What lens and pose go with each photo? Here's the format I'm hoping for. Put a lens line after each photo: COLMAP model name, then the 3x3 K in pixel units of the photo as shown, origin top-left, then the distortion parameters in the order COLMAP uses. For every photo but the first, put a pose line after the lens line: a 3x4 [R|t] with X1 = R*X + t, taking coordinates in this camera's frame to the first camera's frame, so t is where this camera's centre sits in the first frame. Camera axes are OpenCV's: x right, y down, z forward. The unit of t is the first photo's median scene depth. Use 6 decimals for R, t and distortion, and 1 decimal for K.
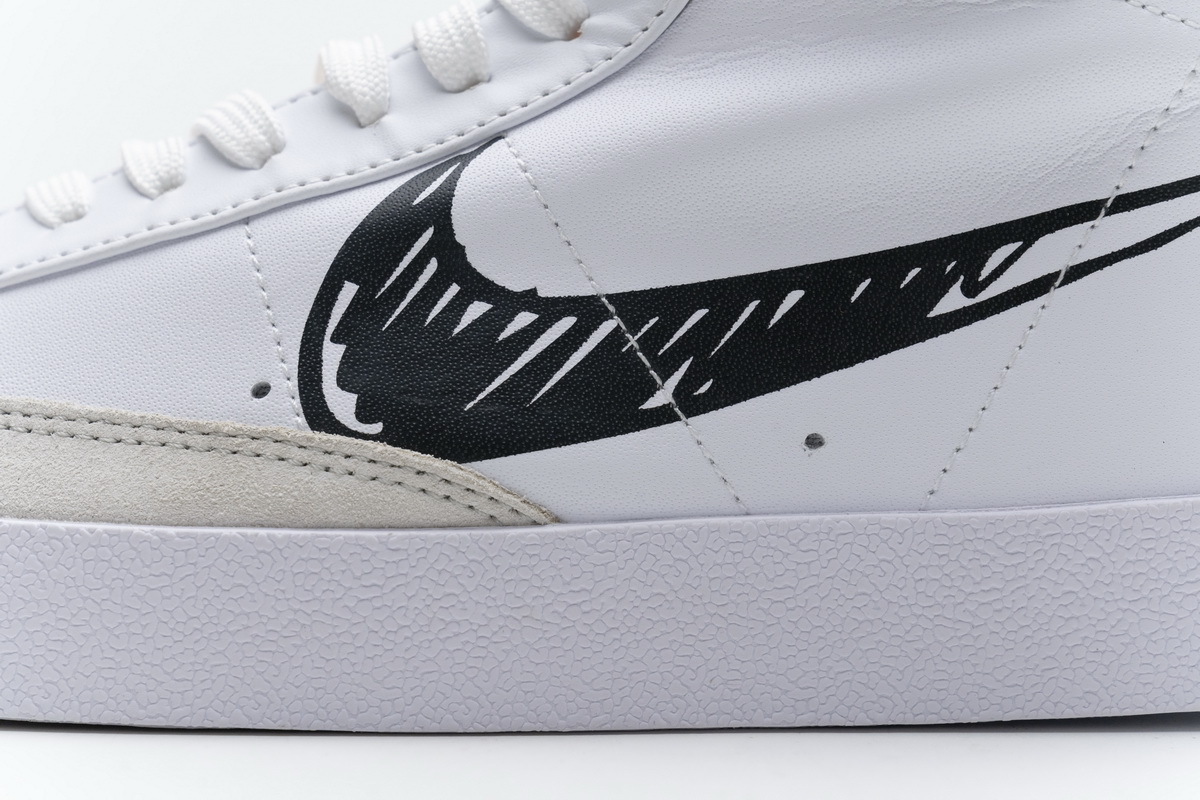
lens RADIAL K [[2390.9, 0, 633.6], [0, 2390.9, 402.6], [0, 0, 1]] dist [0.021439, -0.122021]
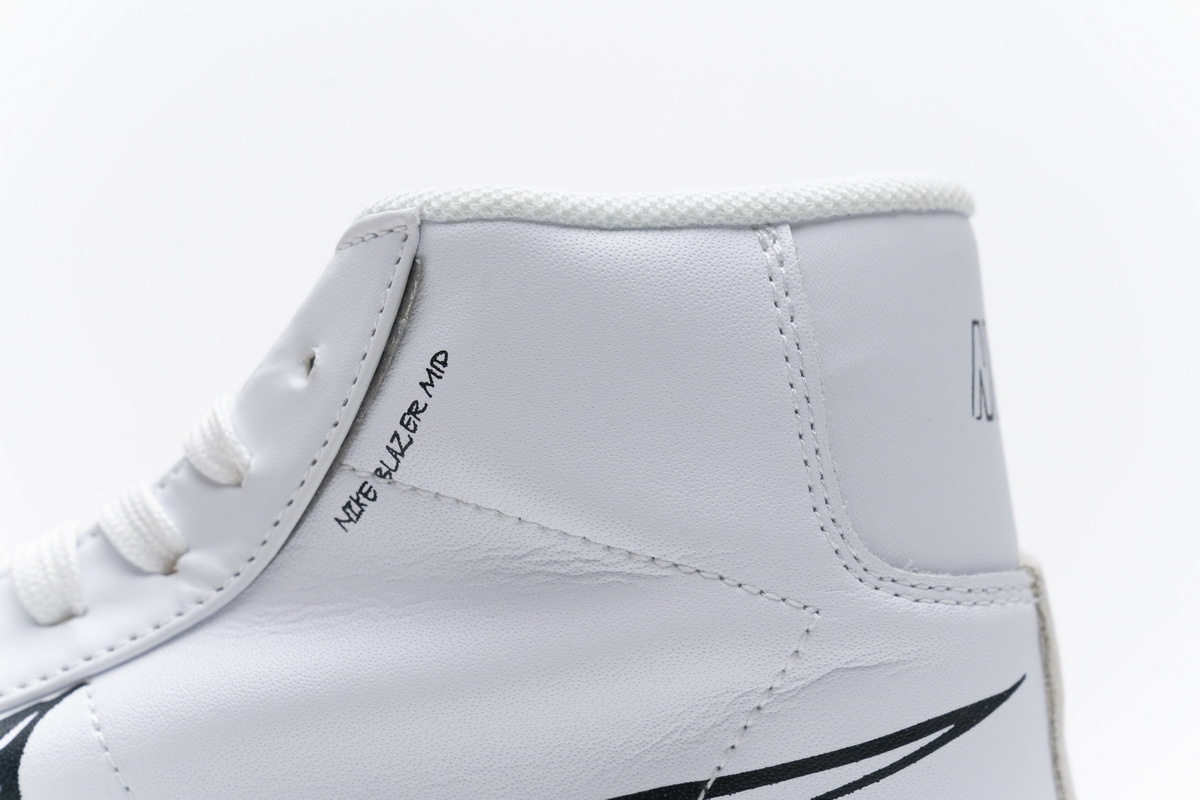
lens RADIAL K [[2390.9, 0, 633.6], [0, 2390.9, 402.6], [0, 0, 1]] dist [0.021439, -0.122021]
pose [[0.998678, 0.019804, -0.047430, 0.210543], [-0.021186, 0.999360, -0.028830, -0.205112], [0.046829, 0.029797, 0.998458, 0.060686]]
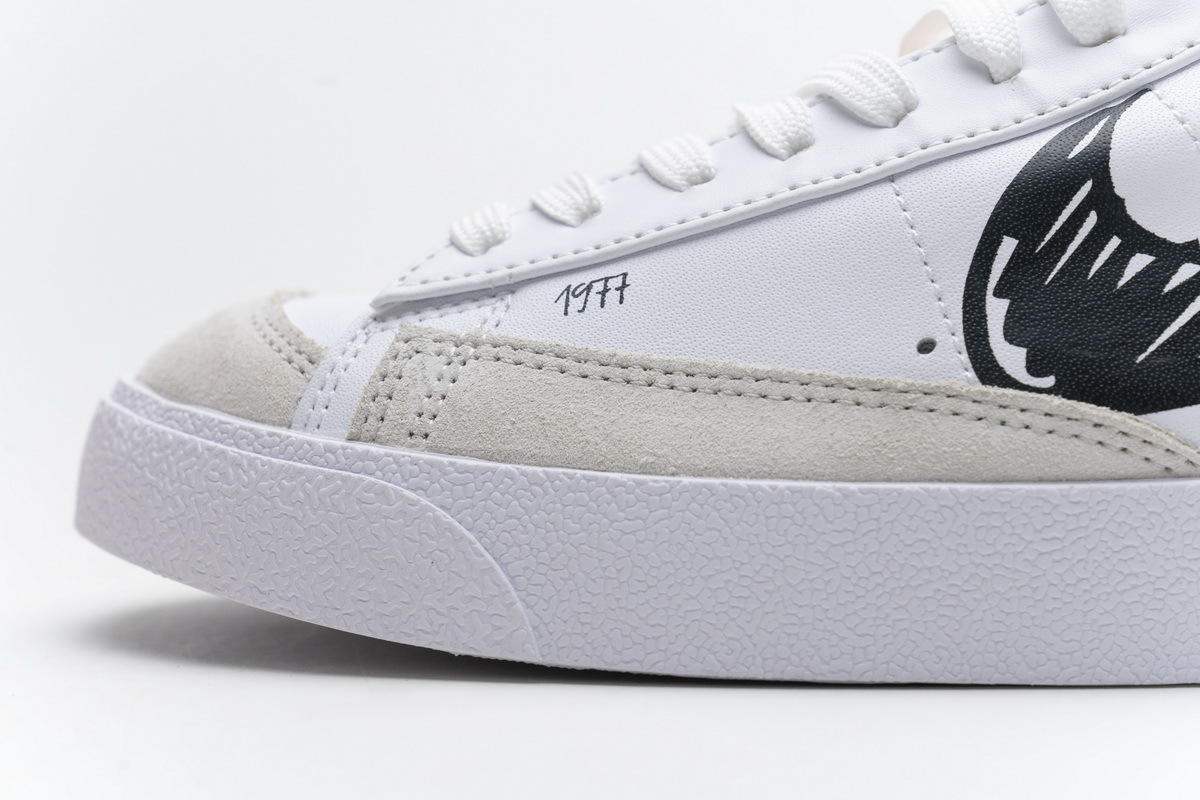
lens RADIAL K [[2390.9, 0, 633.6], [0, 2390.9, 402.6], [0, 0, 1]] dist [0.021439, -0.122021]
pose [[0.999375, -0.015233, -0.031903, -0.246483], [0.015391, 0.999870, 0.004708, 0.011906], [0.031827, -0.005196, 0.999480, -0.005618]]
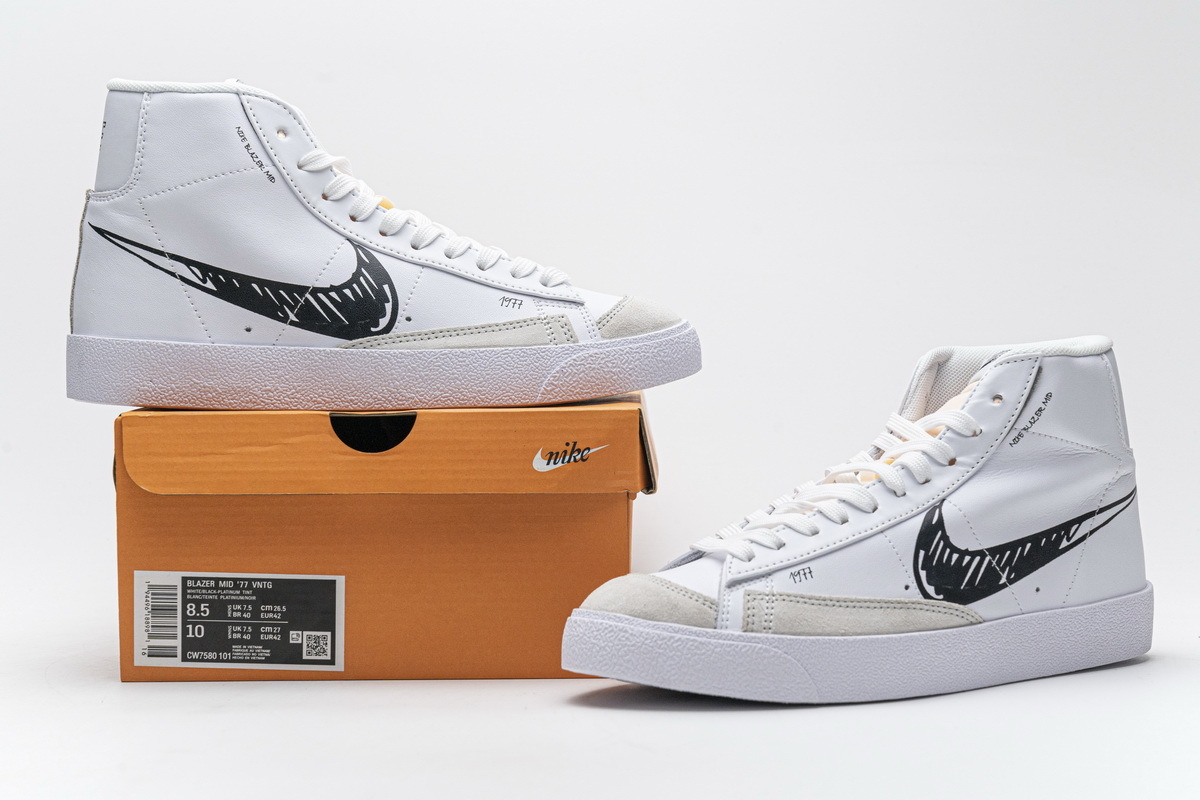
lens RADIAL K [[1949.8, 0, 600.0], [0, 1949.8, 400.0], [0, 0, 1]] dist [-0.014542, -0.101328]
pose [[0.845190, -0.027342, 0.533766, -1.829311], [0.048512, 0.998493, -0.025669, -0.201757], [-0.532260, 0.047589, 0.845243, -0.931061]]
